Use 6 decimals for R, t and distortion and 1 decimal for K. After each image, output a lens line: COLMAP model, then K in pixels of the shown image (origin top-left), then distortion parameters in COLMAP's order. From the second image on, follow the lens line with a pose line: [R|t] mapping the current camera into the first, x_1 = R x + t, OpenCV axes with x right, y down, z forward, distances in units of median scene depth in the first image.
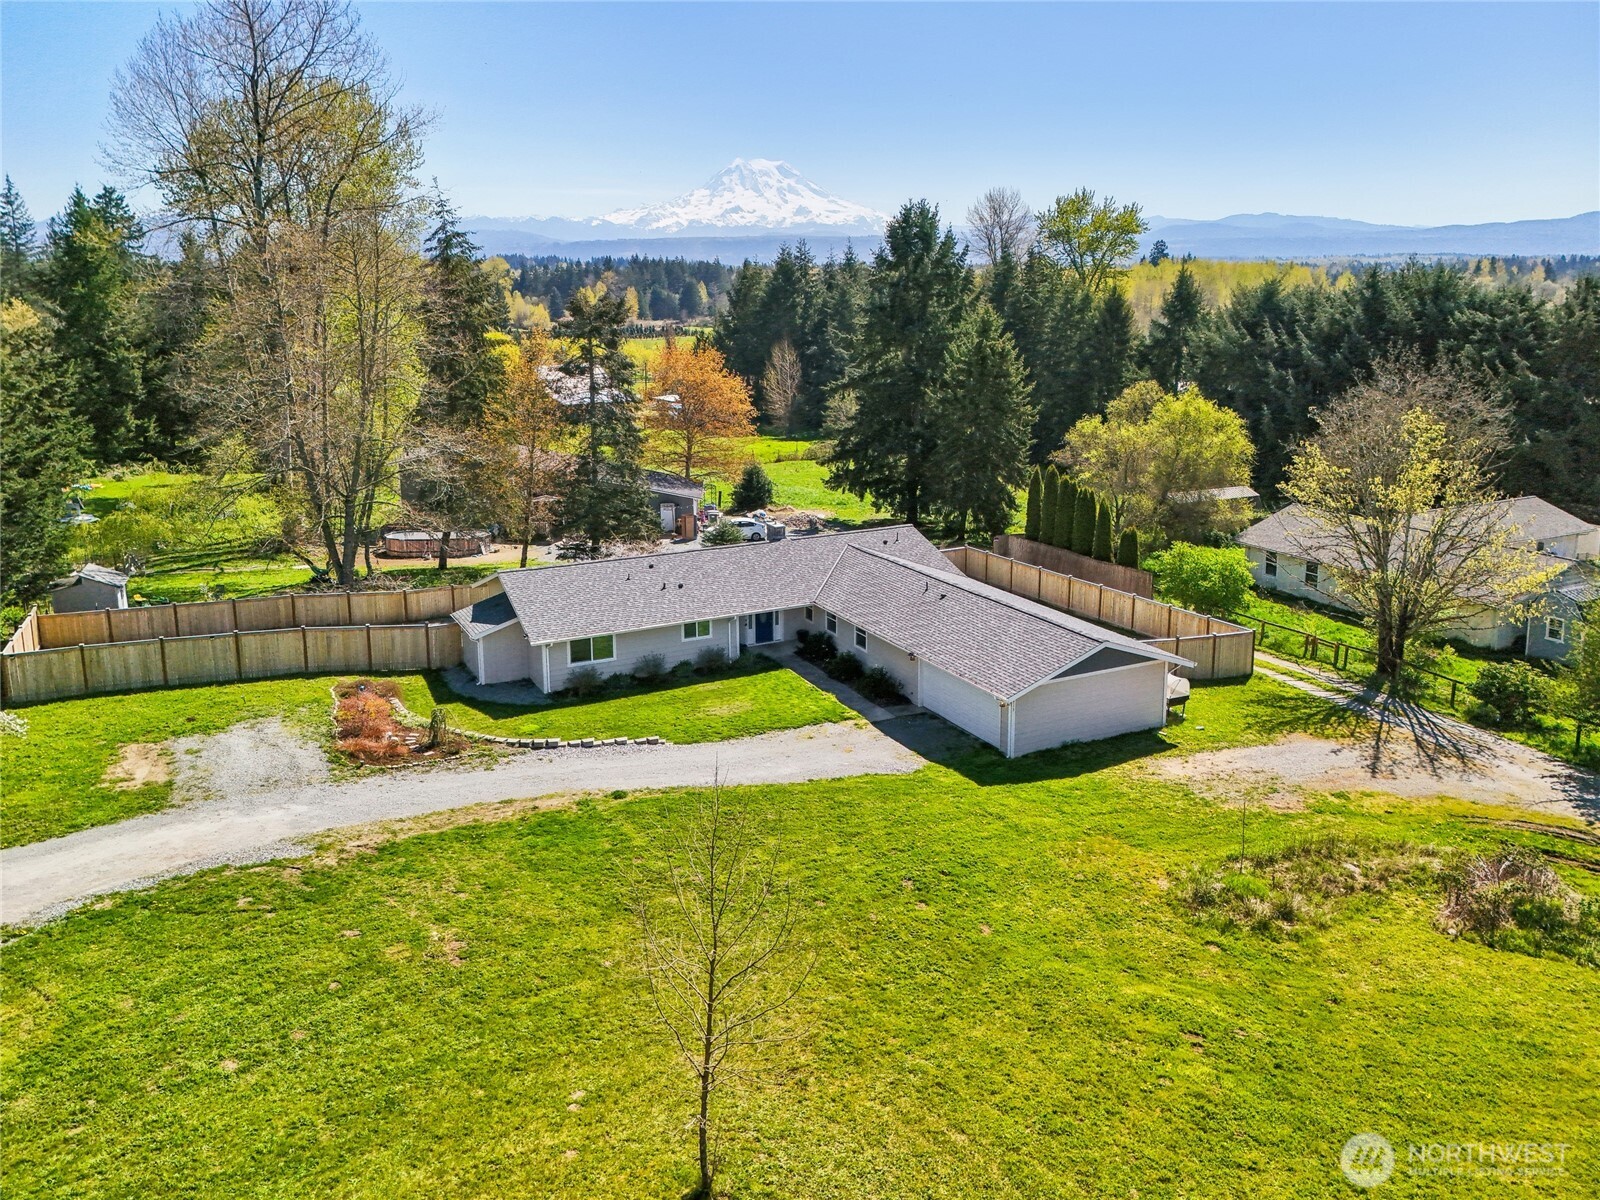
lens RADIAL K [[1190.0, 0, 802.2], [0, 1190.0, 536.9], [0, 0, 1]] dist [0.136422, -0.326490]
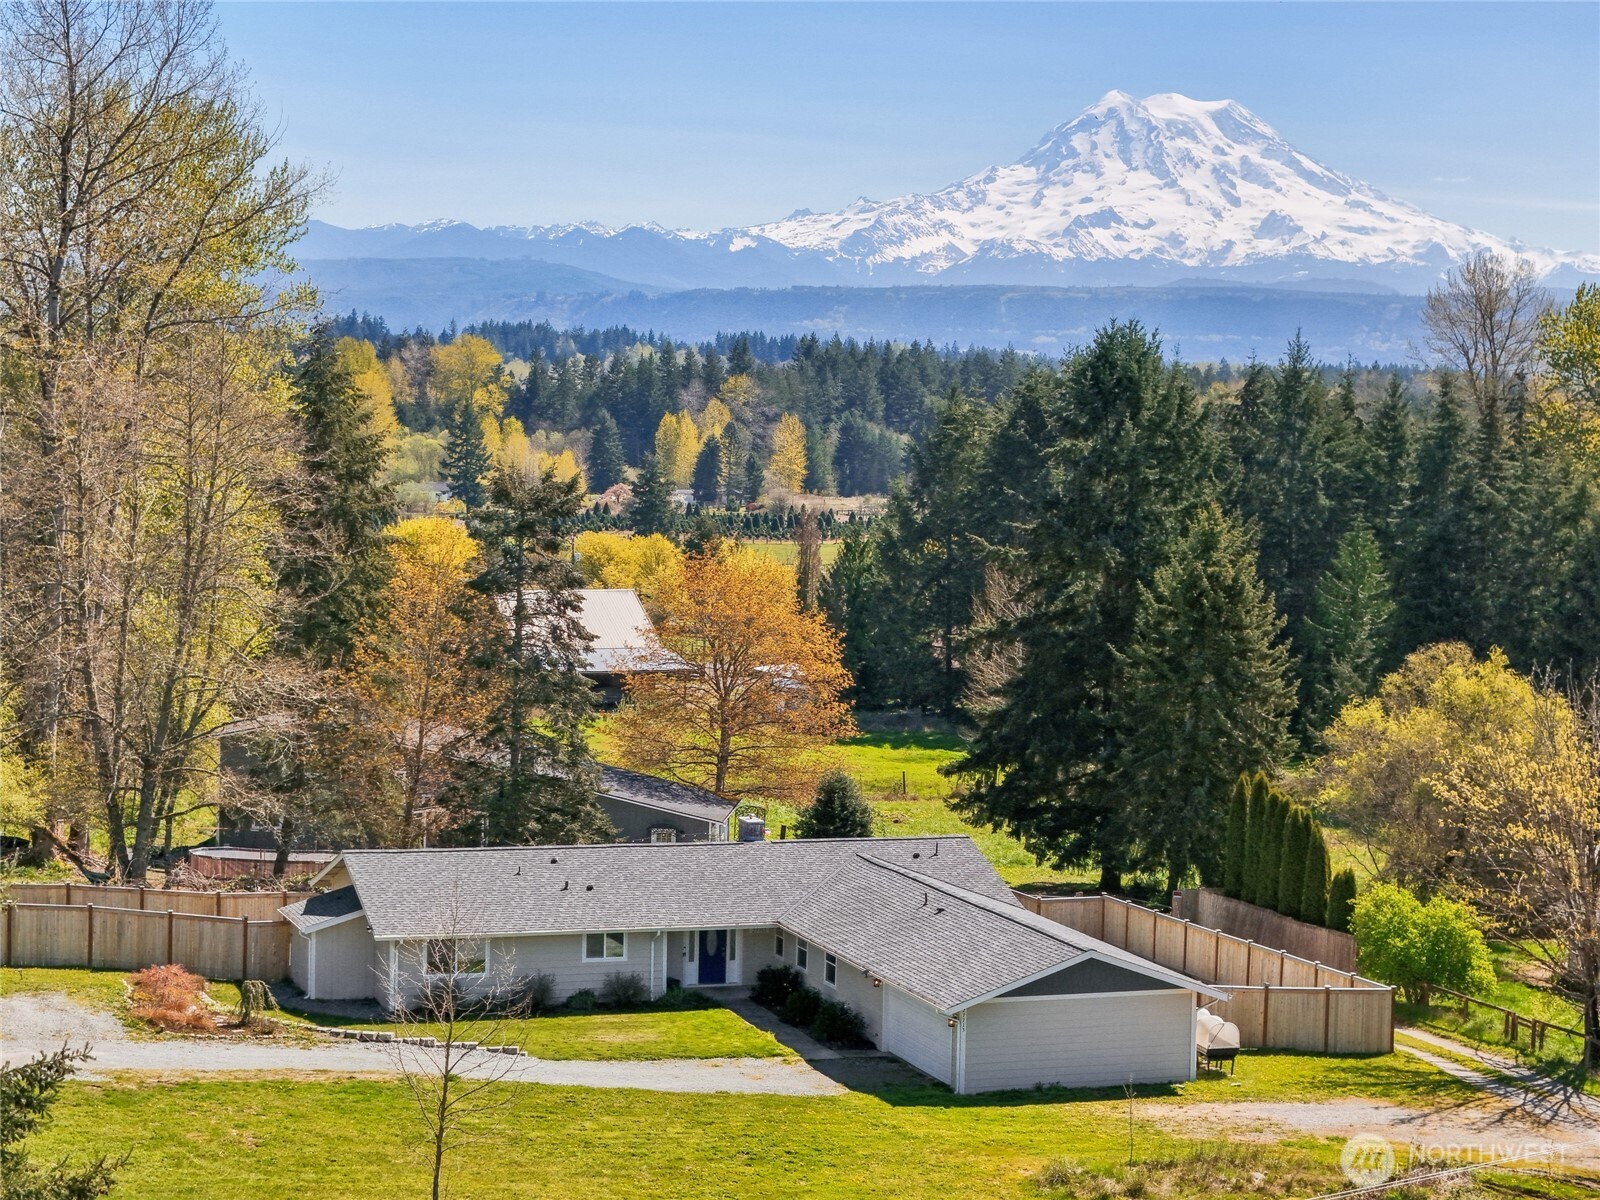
lens RADIAL K [[3292.8, 0, 800.0], [0, 3292.8, 600.0], [0, 0, 1]] dist [-0.171337, -0.066456]
pose [[0.988653, 0.037366, -0.145498, 0.233422], [-0.058434, 0.987948, -0.143333, 0.113473], [0.138389, 0.150208, 0.978921, -0.715388]]
